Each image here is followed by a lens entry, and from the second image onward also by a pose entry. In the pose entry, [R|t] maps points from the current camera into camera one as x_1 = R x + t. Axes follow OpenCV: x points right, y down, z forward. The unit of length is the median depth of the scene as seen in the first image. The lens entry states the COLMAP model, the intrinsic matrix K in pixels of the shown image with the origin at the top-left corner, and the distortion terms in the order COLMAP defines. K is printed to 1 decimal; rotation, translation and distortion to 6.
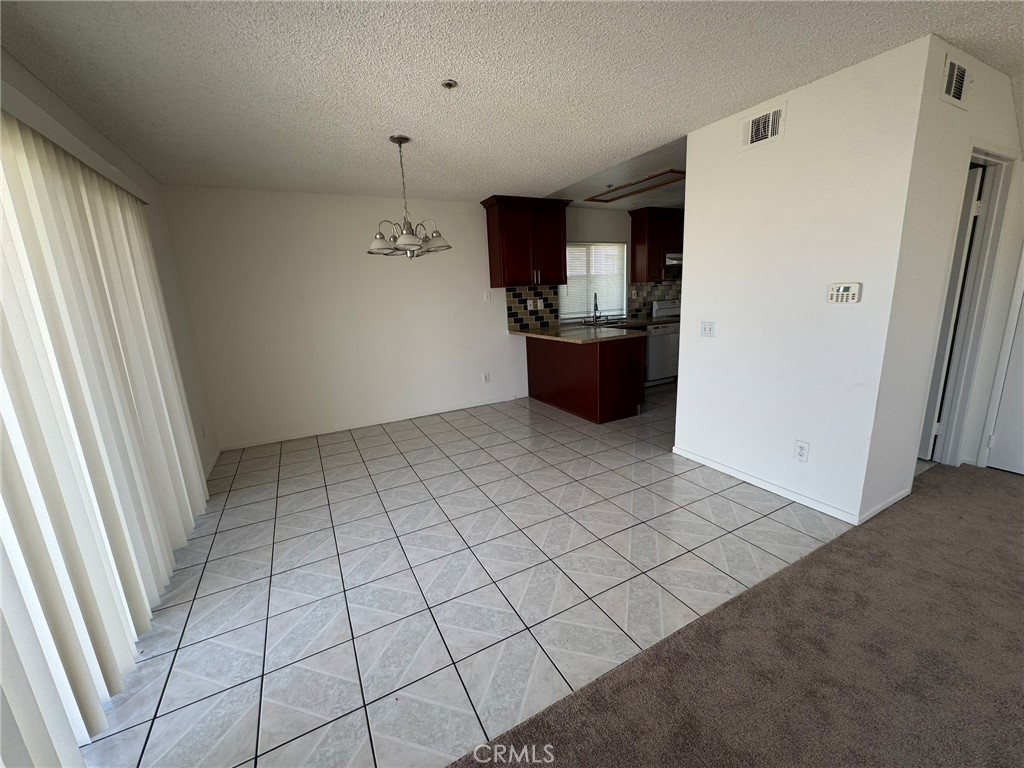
lens RADIAL K [[409.0, 0, 512.2], [0, 409.0, 383.6], [0, 0, 1]] dist [-0.001176, 0.000012]
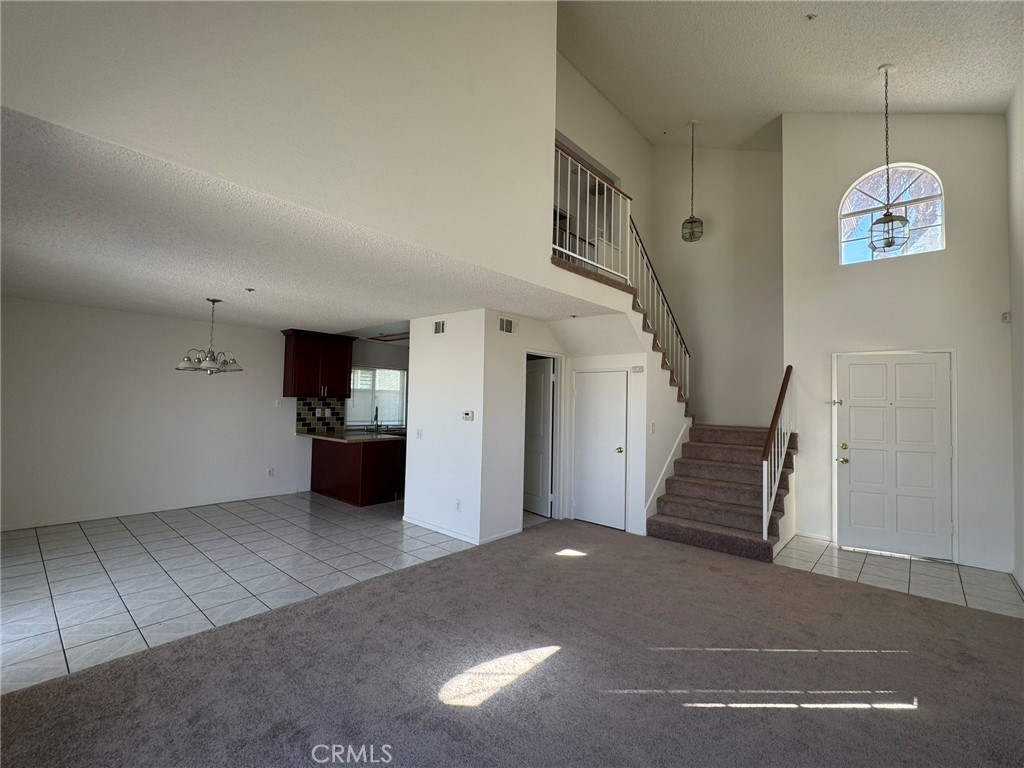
lens RADIAL K [[453.8, 0, 512.3], [0, 453.8, 385.2], [0, 0, 1]] dist [0.001060, 0.000101]
pose [[0.933505, 0.083011, 0.348824, 0.110964], [0.009726, 0.966613, -0.256057, 0.085649], [-0.358433, 0.242423, 0.901530, -0.472282]]
